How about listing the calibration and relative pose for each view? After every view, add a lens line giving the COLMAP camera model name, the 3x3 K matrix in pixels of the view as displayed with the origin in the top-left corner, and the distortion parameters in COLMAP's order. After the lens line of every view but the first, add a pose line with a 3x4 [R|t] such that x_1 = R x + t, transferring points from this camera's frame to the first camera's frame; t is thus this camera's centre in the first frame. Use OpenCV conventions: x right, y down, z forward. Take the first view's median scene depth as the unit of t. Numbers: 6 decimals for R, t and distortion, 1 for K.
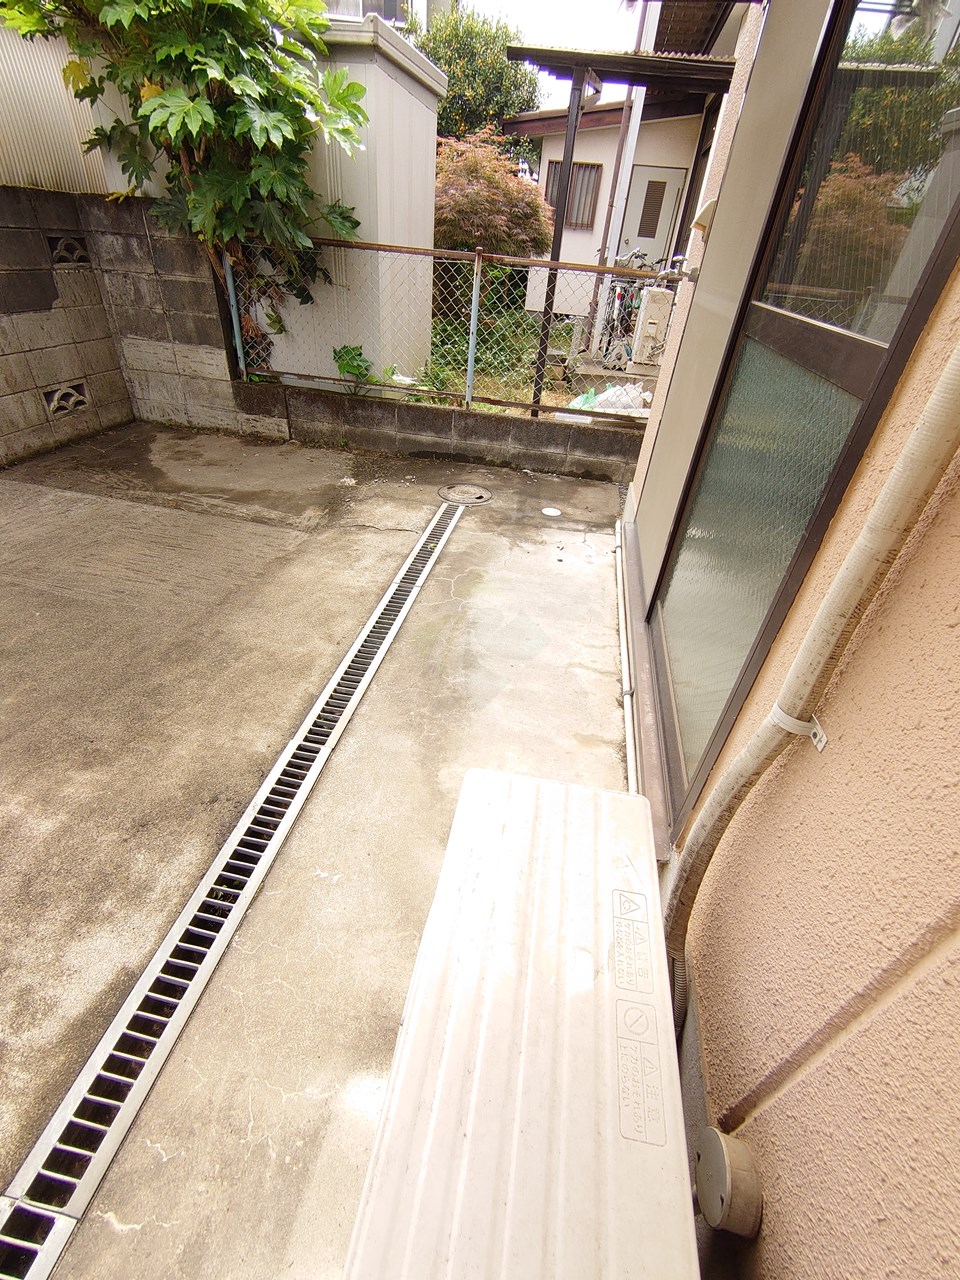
lens RADIAL K [[557.7, 0, 480.0], [0, 557.7, 640.0], [0, 0, 1]] dist [-0.001480, -0.000132]
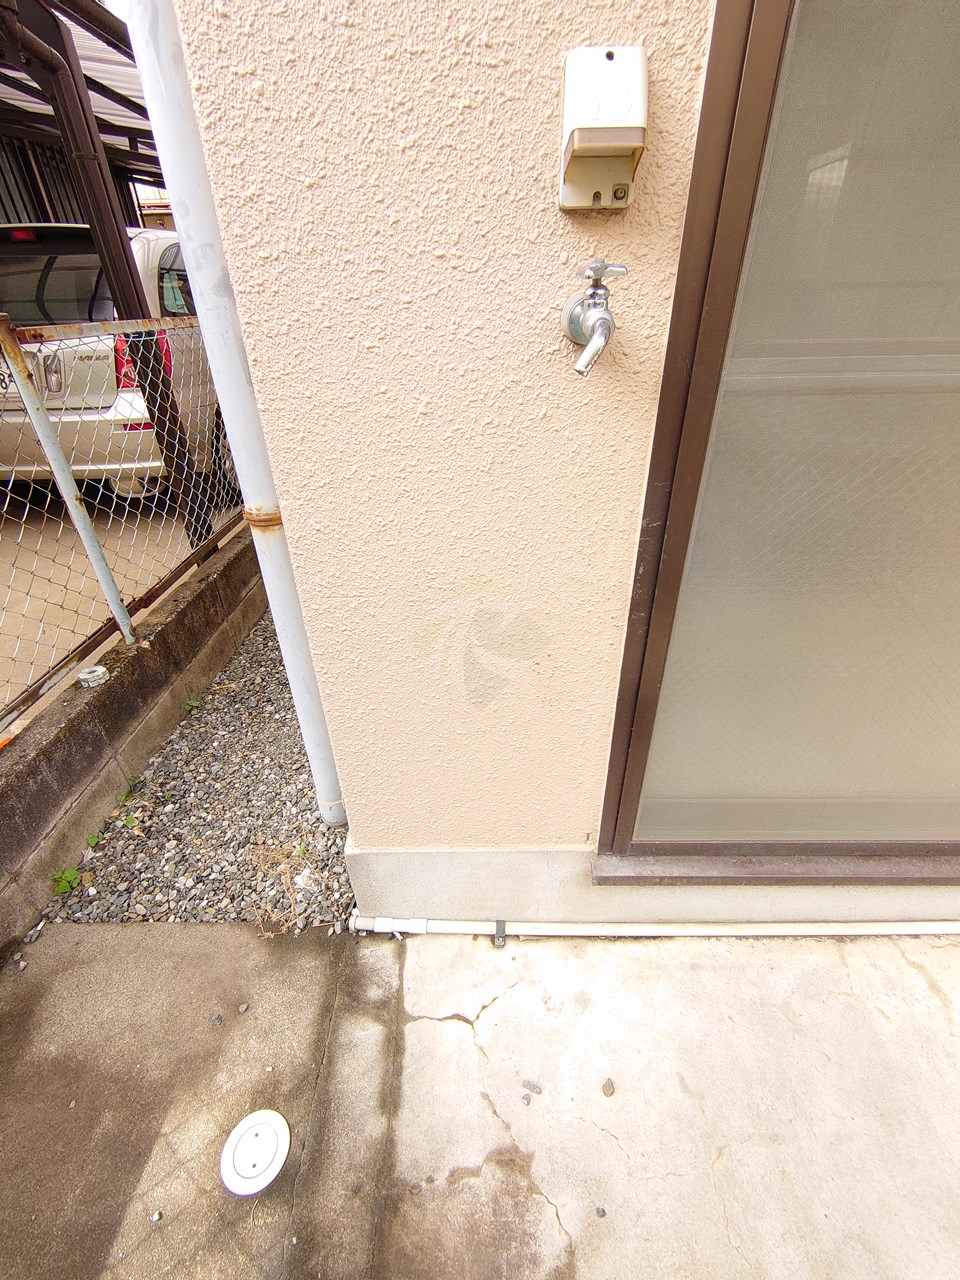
lens RADIAL K [[557.7, 0, 480.0], [0, 557.7, 640.0], [0, 0, 1]] dist [-0.001480, -0.000132]
pose [[-0.171702, -0.582700, 0.794342, 0.033502], [0.576451, 0.594441, 0.560664, -0.506222], [-0.798888, 0.554166, 0.233831, 0.720765]]
